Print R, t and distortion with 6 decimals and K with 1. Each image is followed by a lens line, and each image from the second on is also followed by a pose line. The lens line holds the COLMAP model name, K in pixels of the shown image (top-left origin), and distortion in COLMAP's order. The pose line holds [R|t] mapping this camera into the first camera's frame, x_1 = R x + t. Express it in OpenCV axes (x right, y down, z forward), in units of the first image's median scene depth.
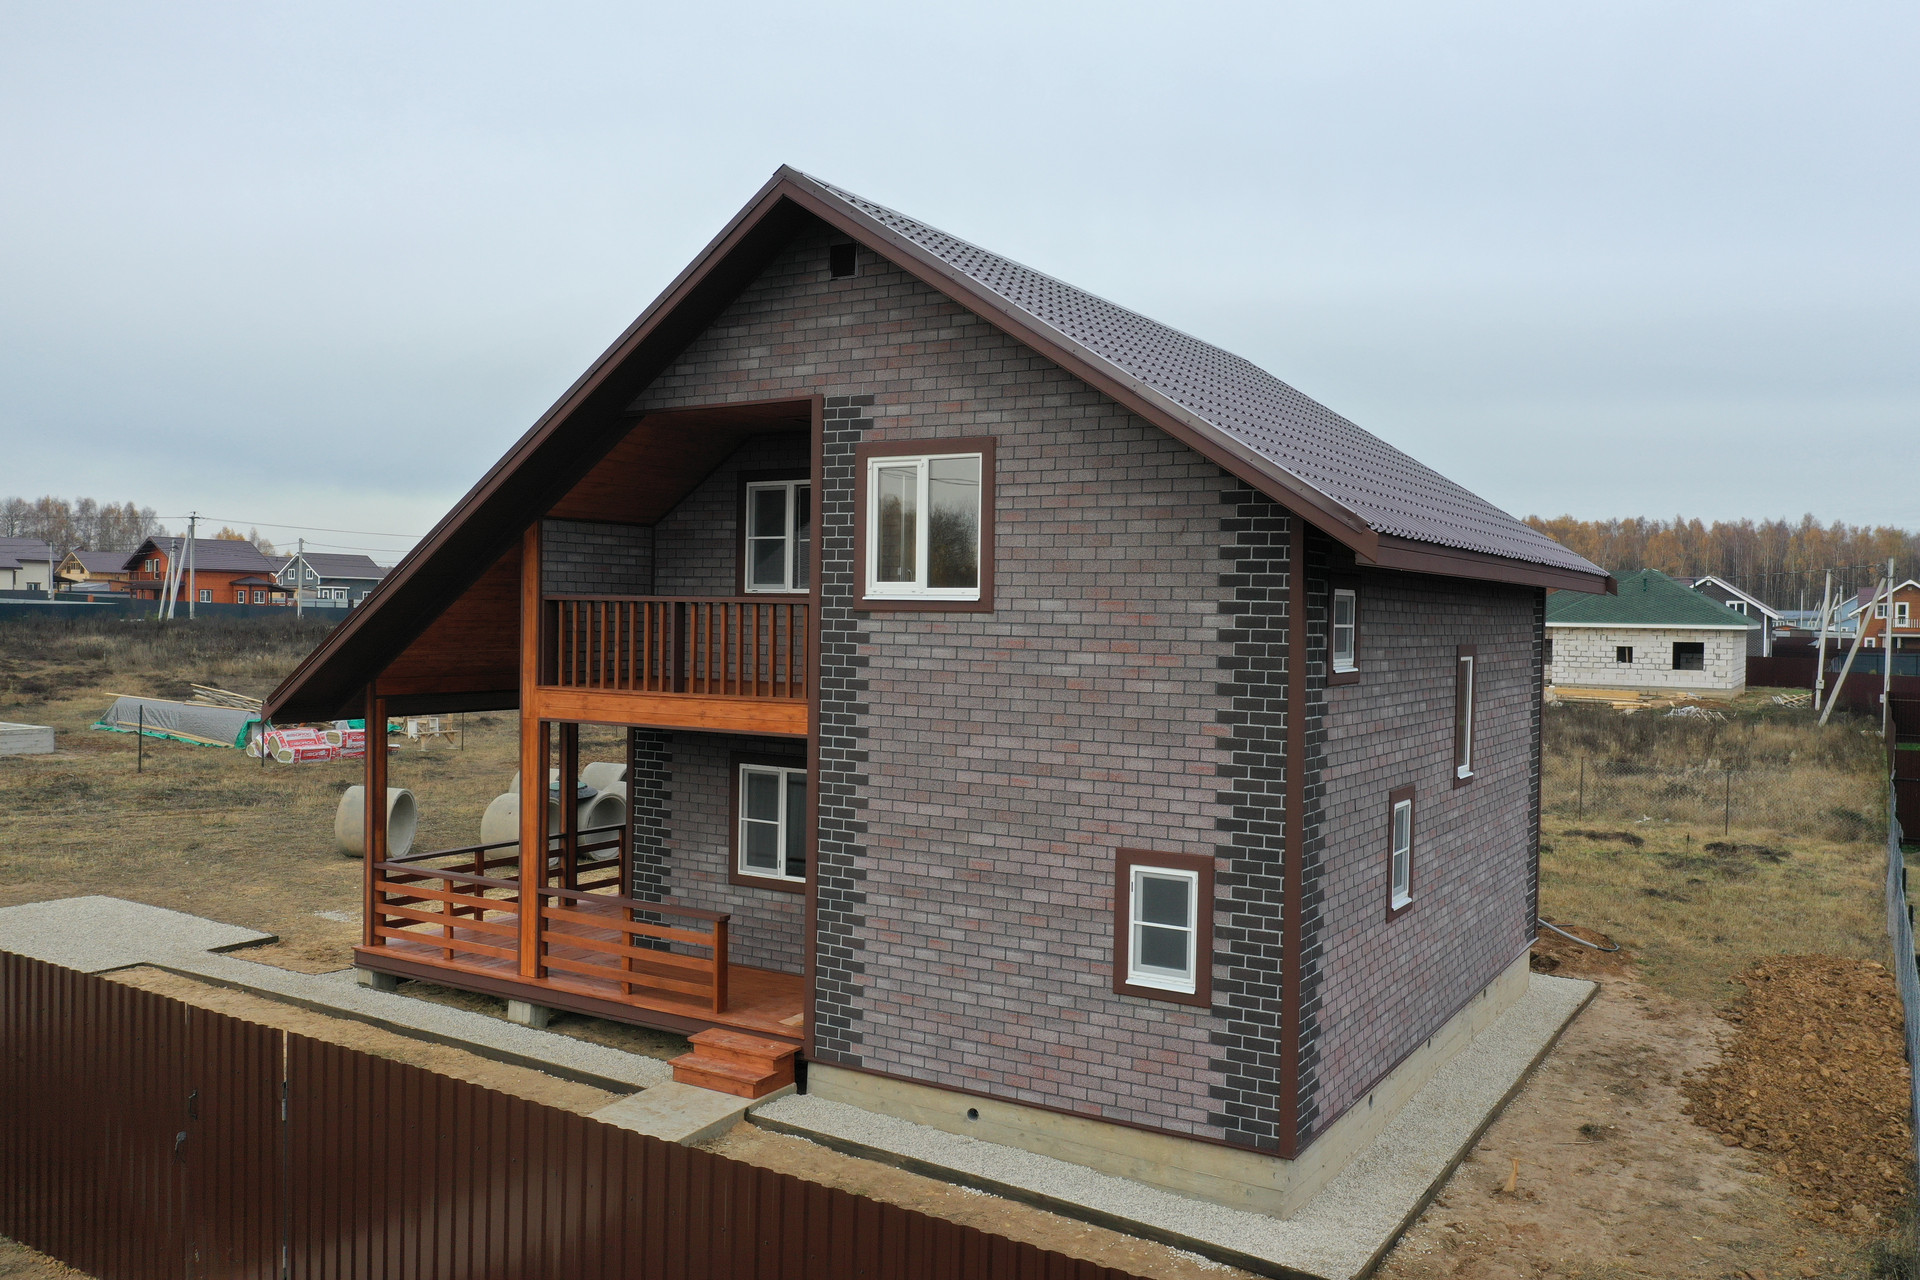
lens RADIAL K [[1518.1, 0, 960.0], [0, 1518.1, 640.0], [0, 0, 1]] dist [-0.009838, -0.000494]
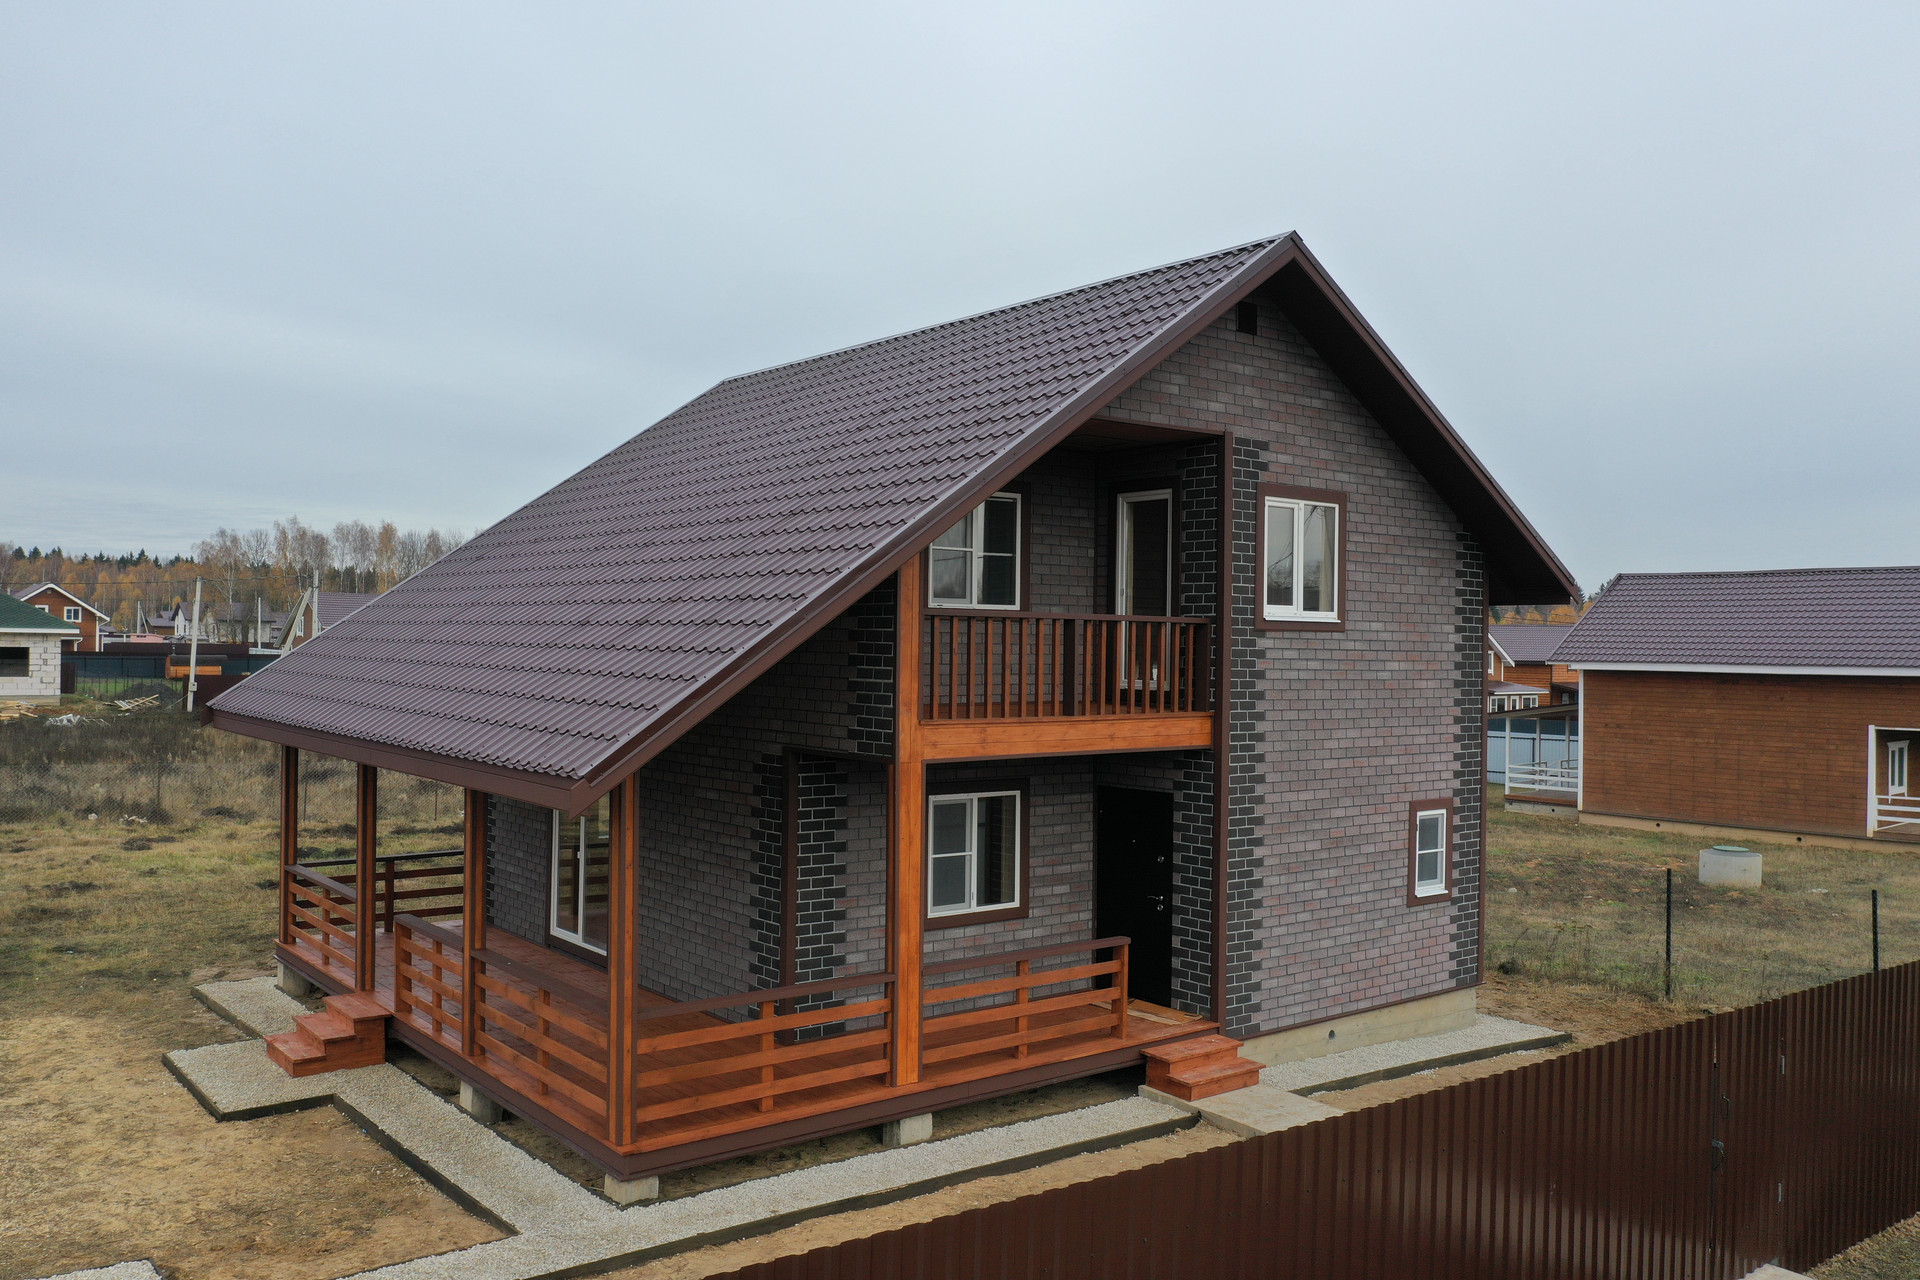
lens RADIAL K [[1518.1, 0, 960.0], [0, 1518.1, 640.0], [0, 0, 1]] dist [-0.009838, -0.000494]
pose [[0.345249, -0.008923, 0.938469, -1.238248], [0.009188, 0.999939, 0.006127, -0.021261], [-0.938466, 0.006507, 0.345310, 0.839102]]
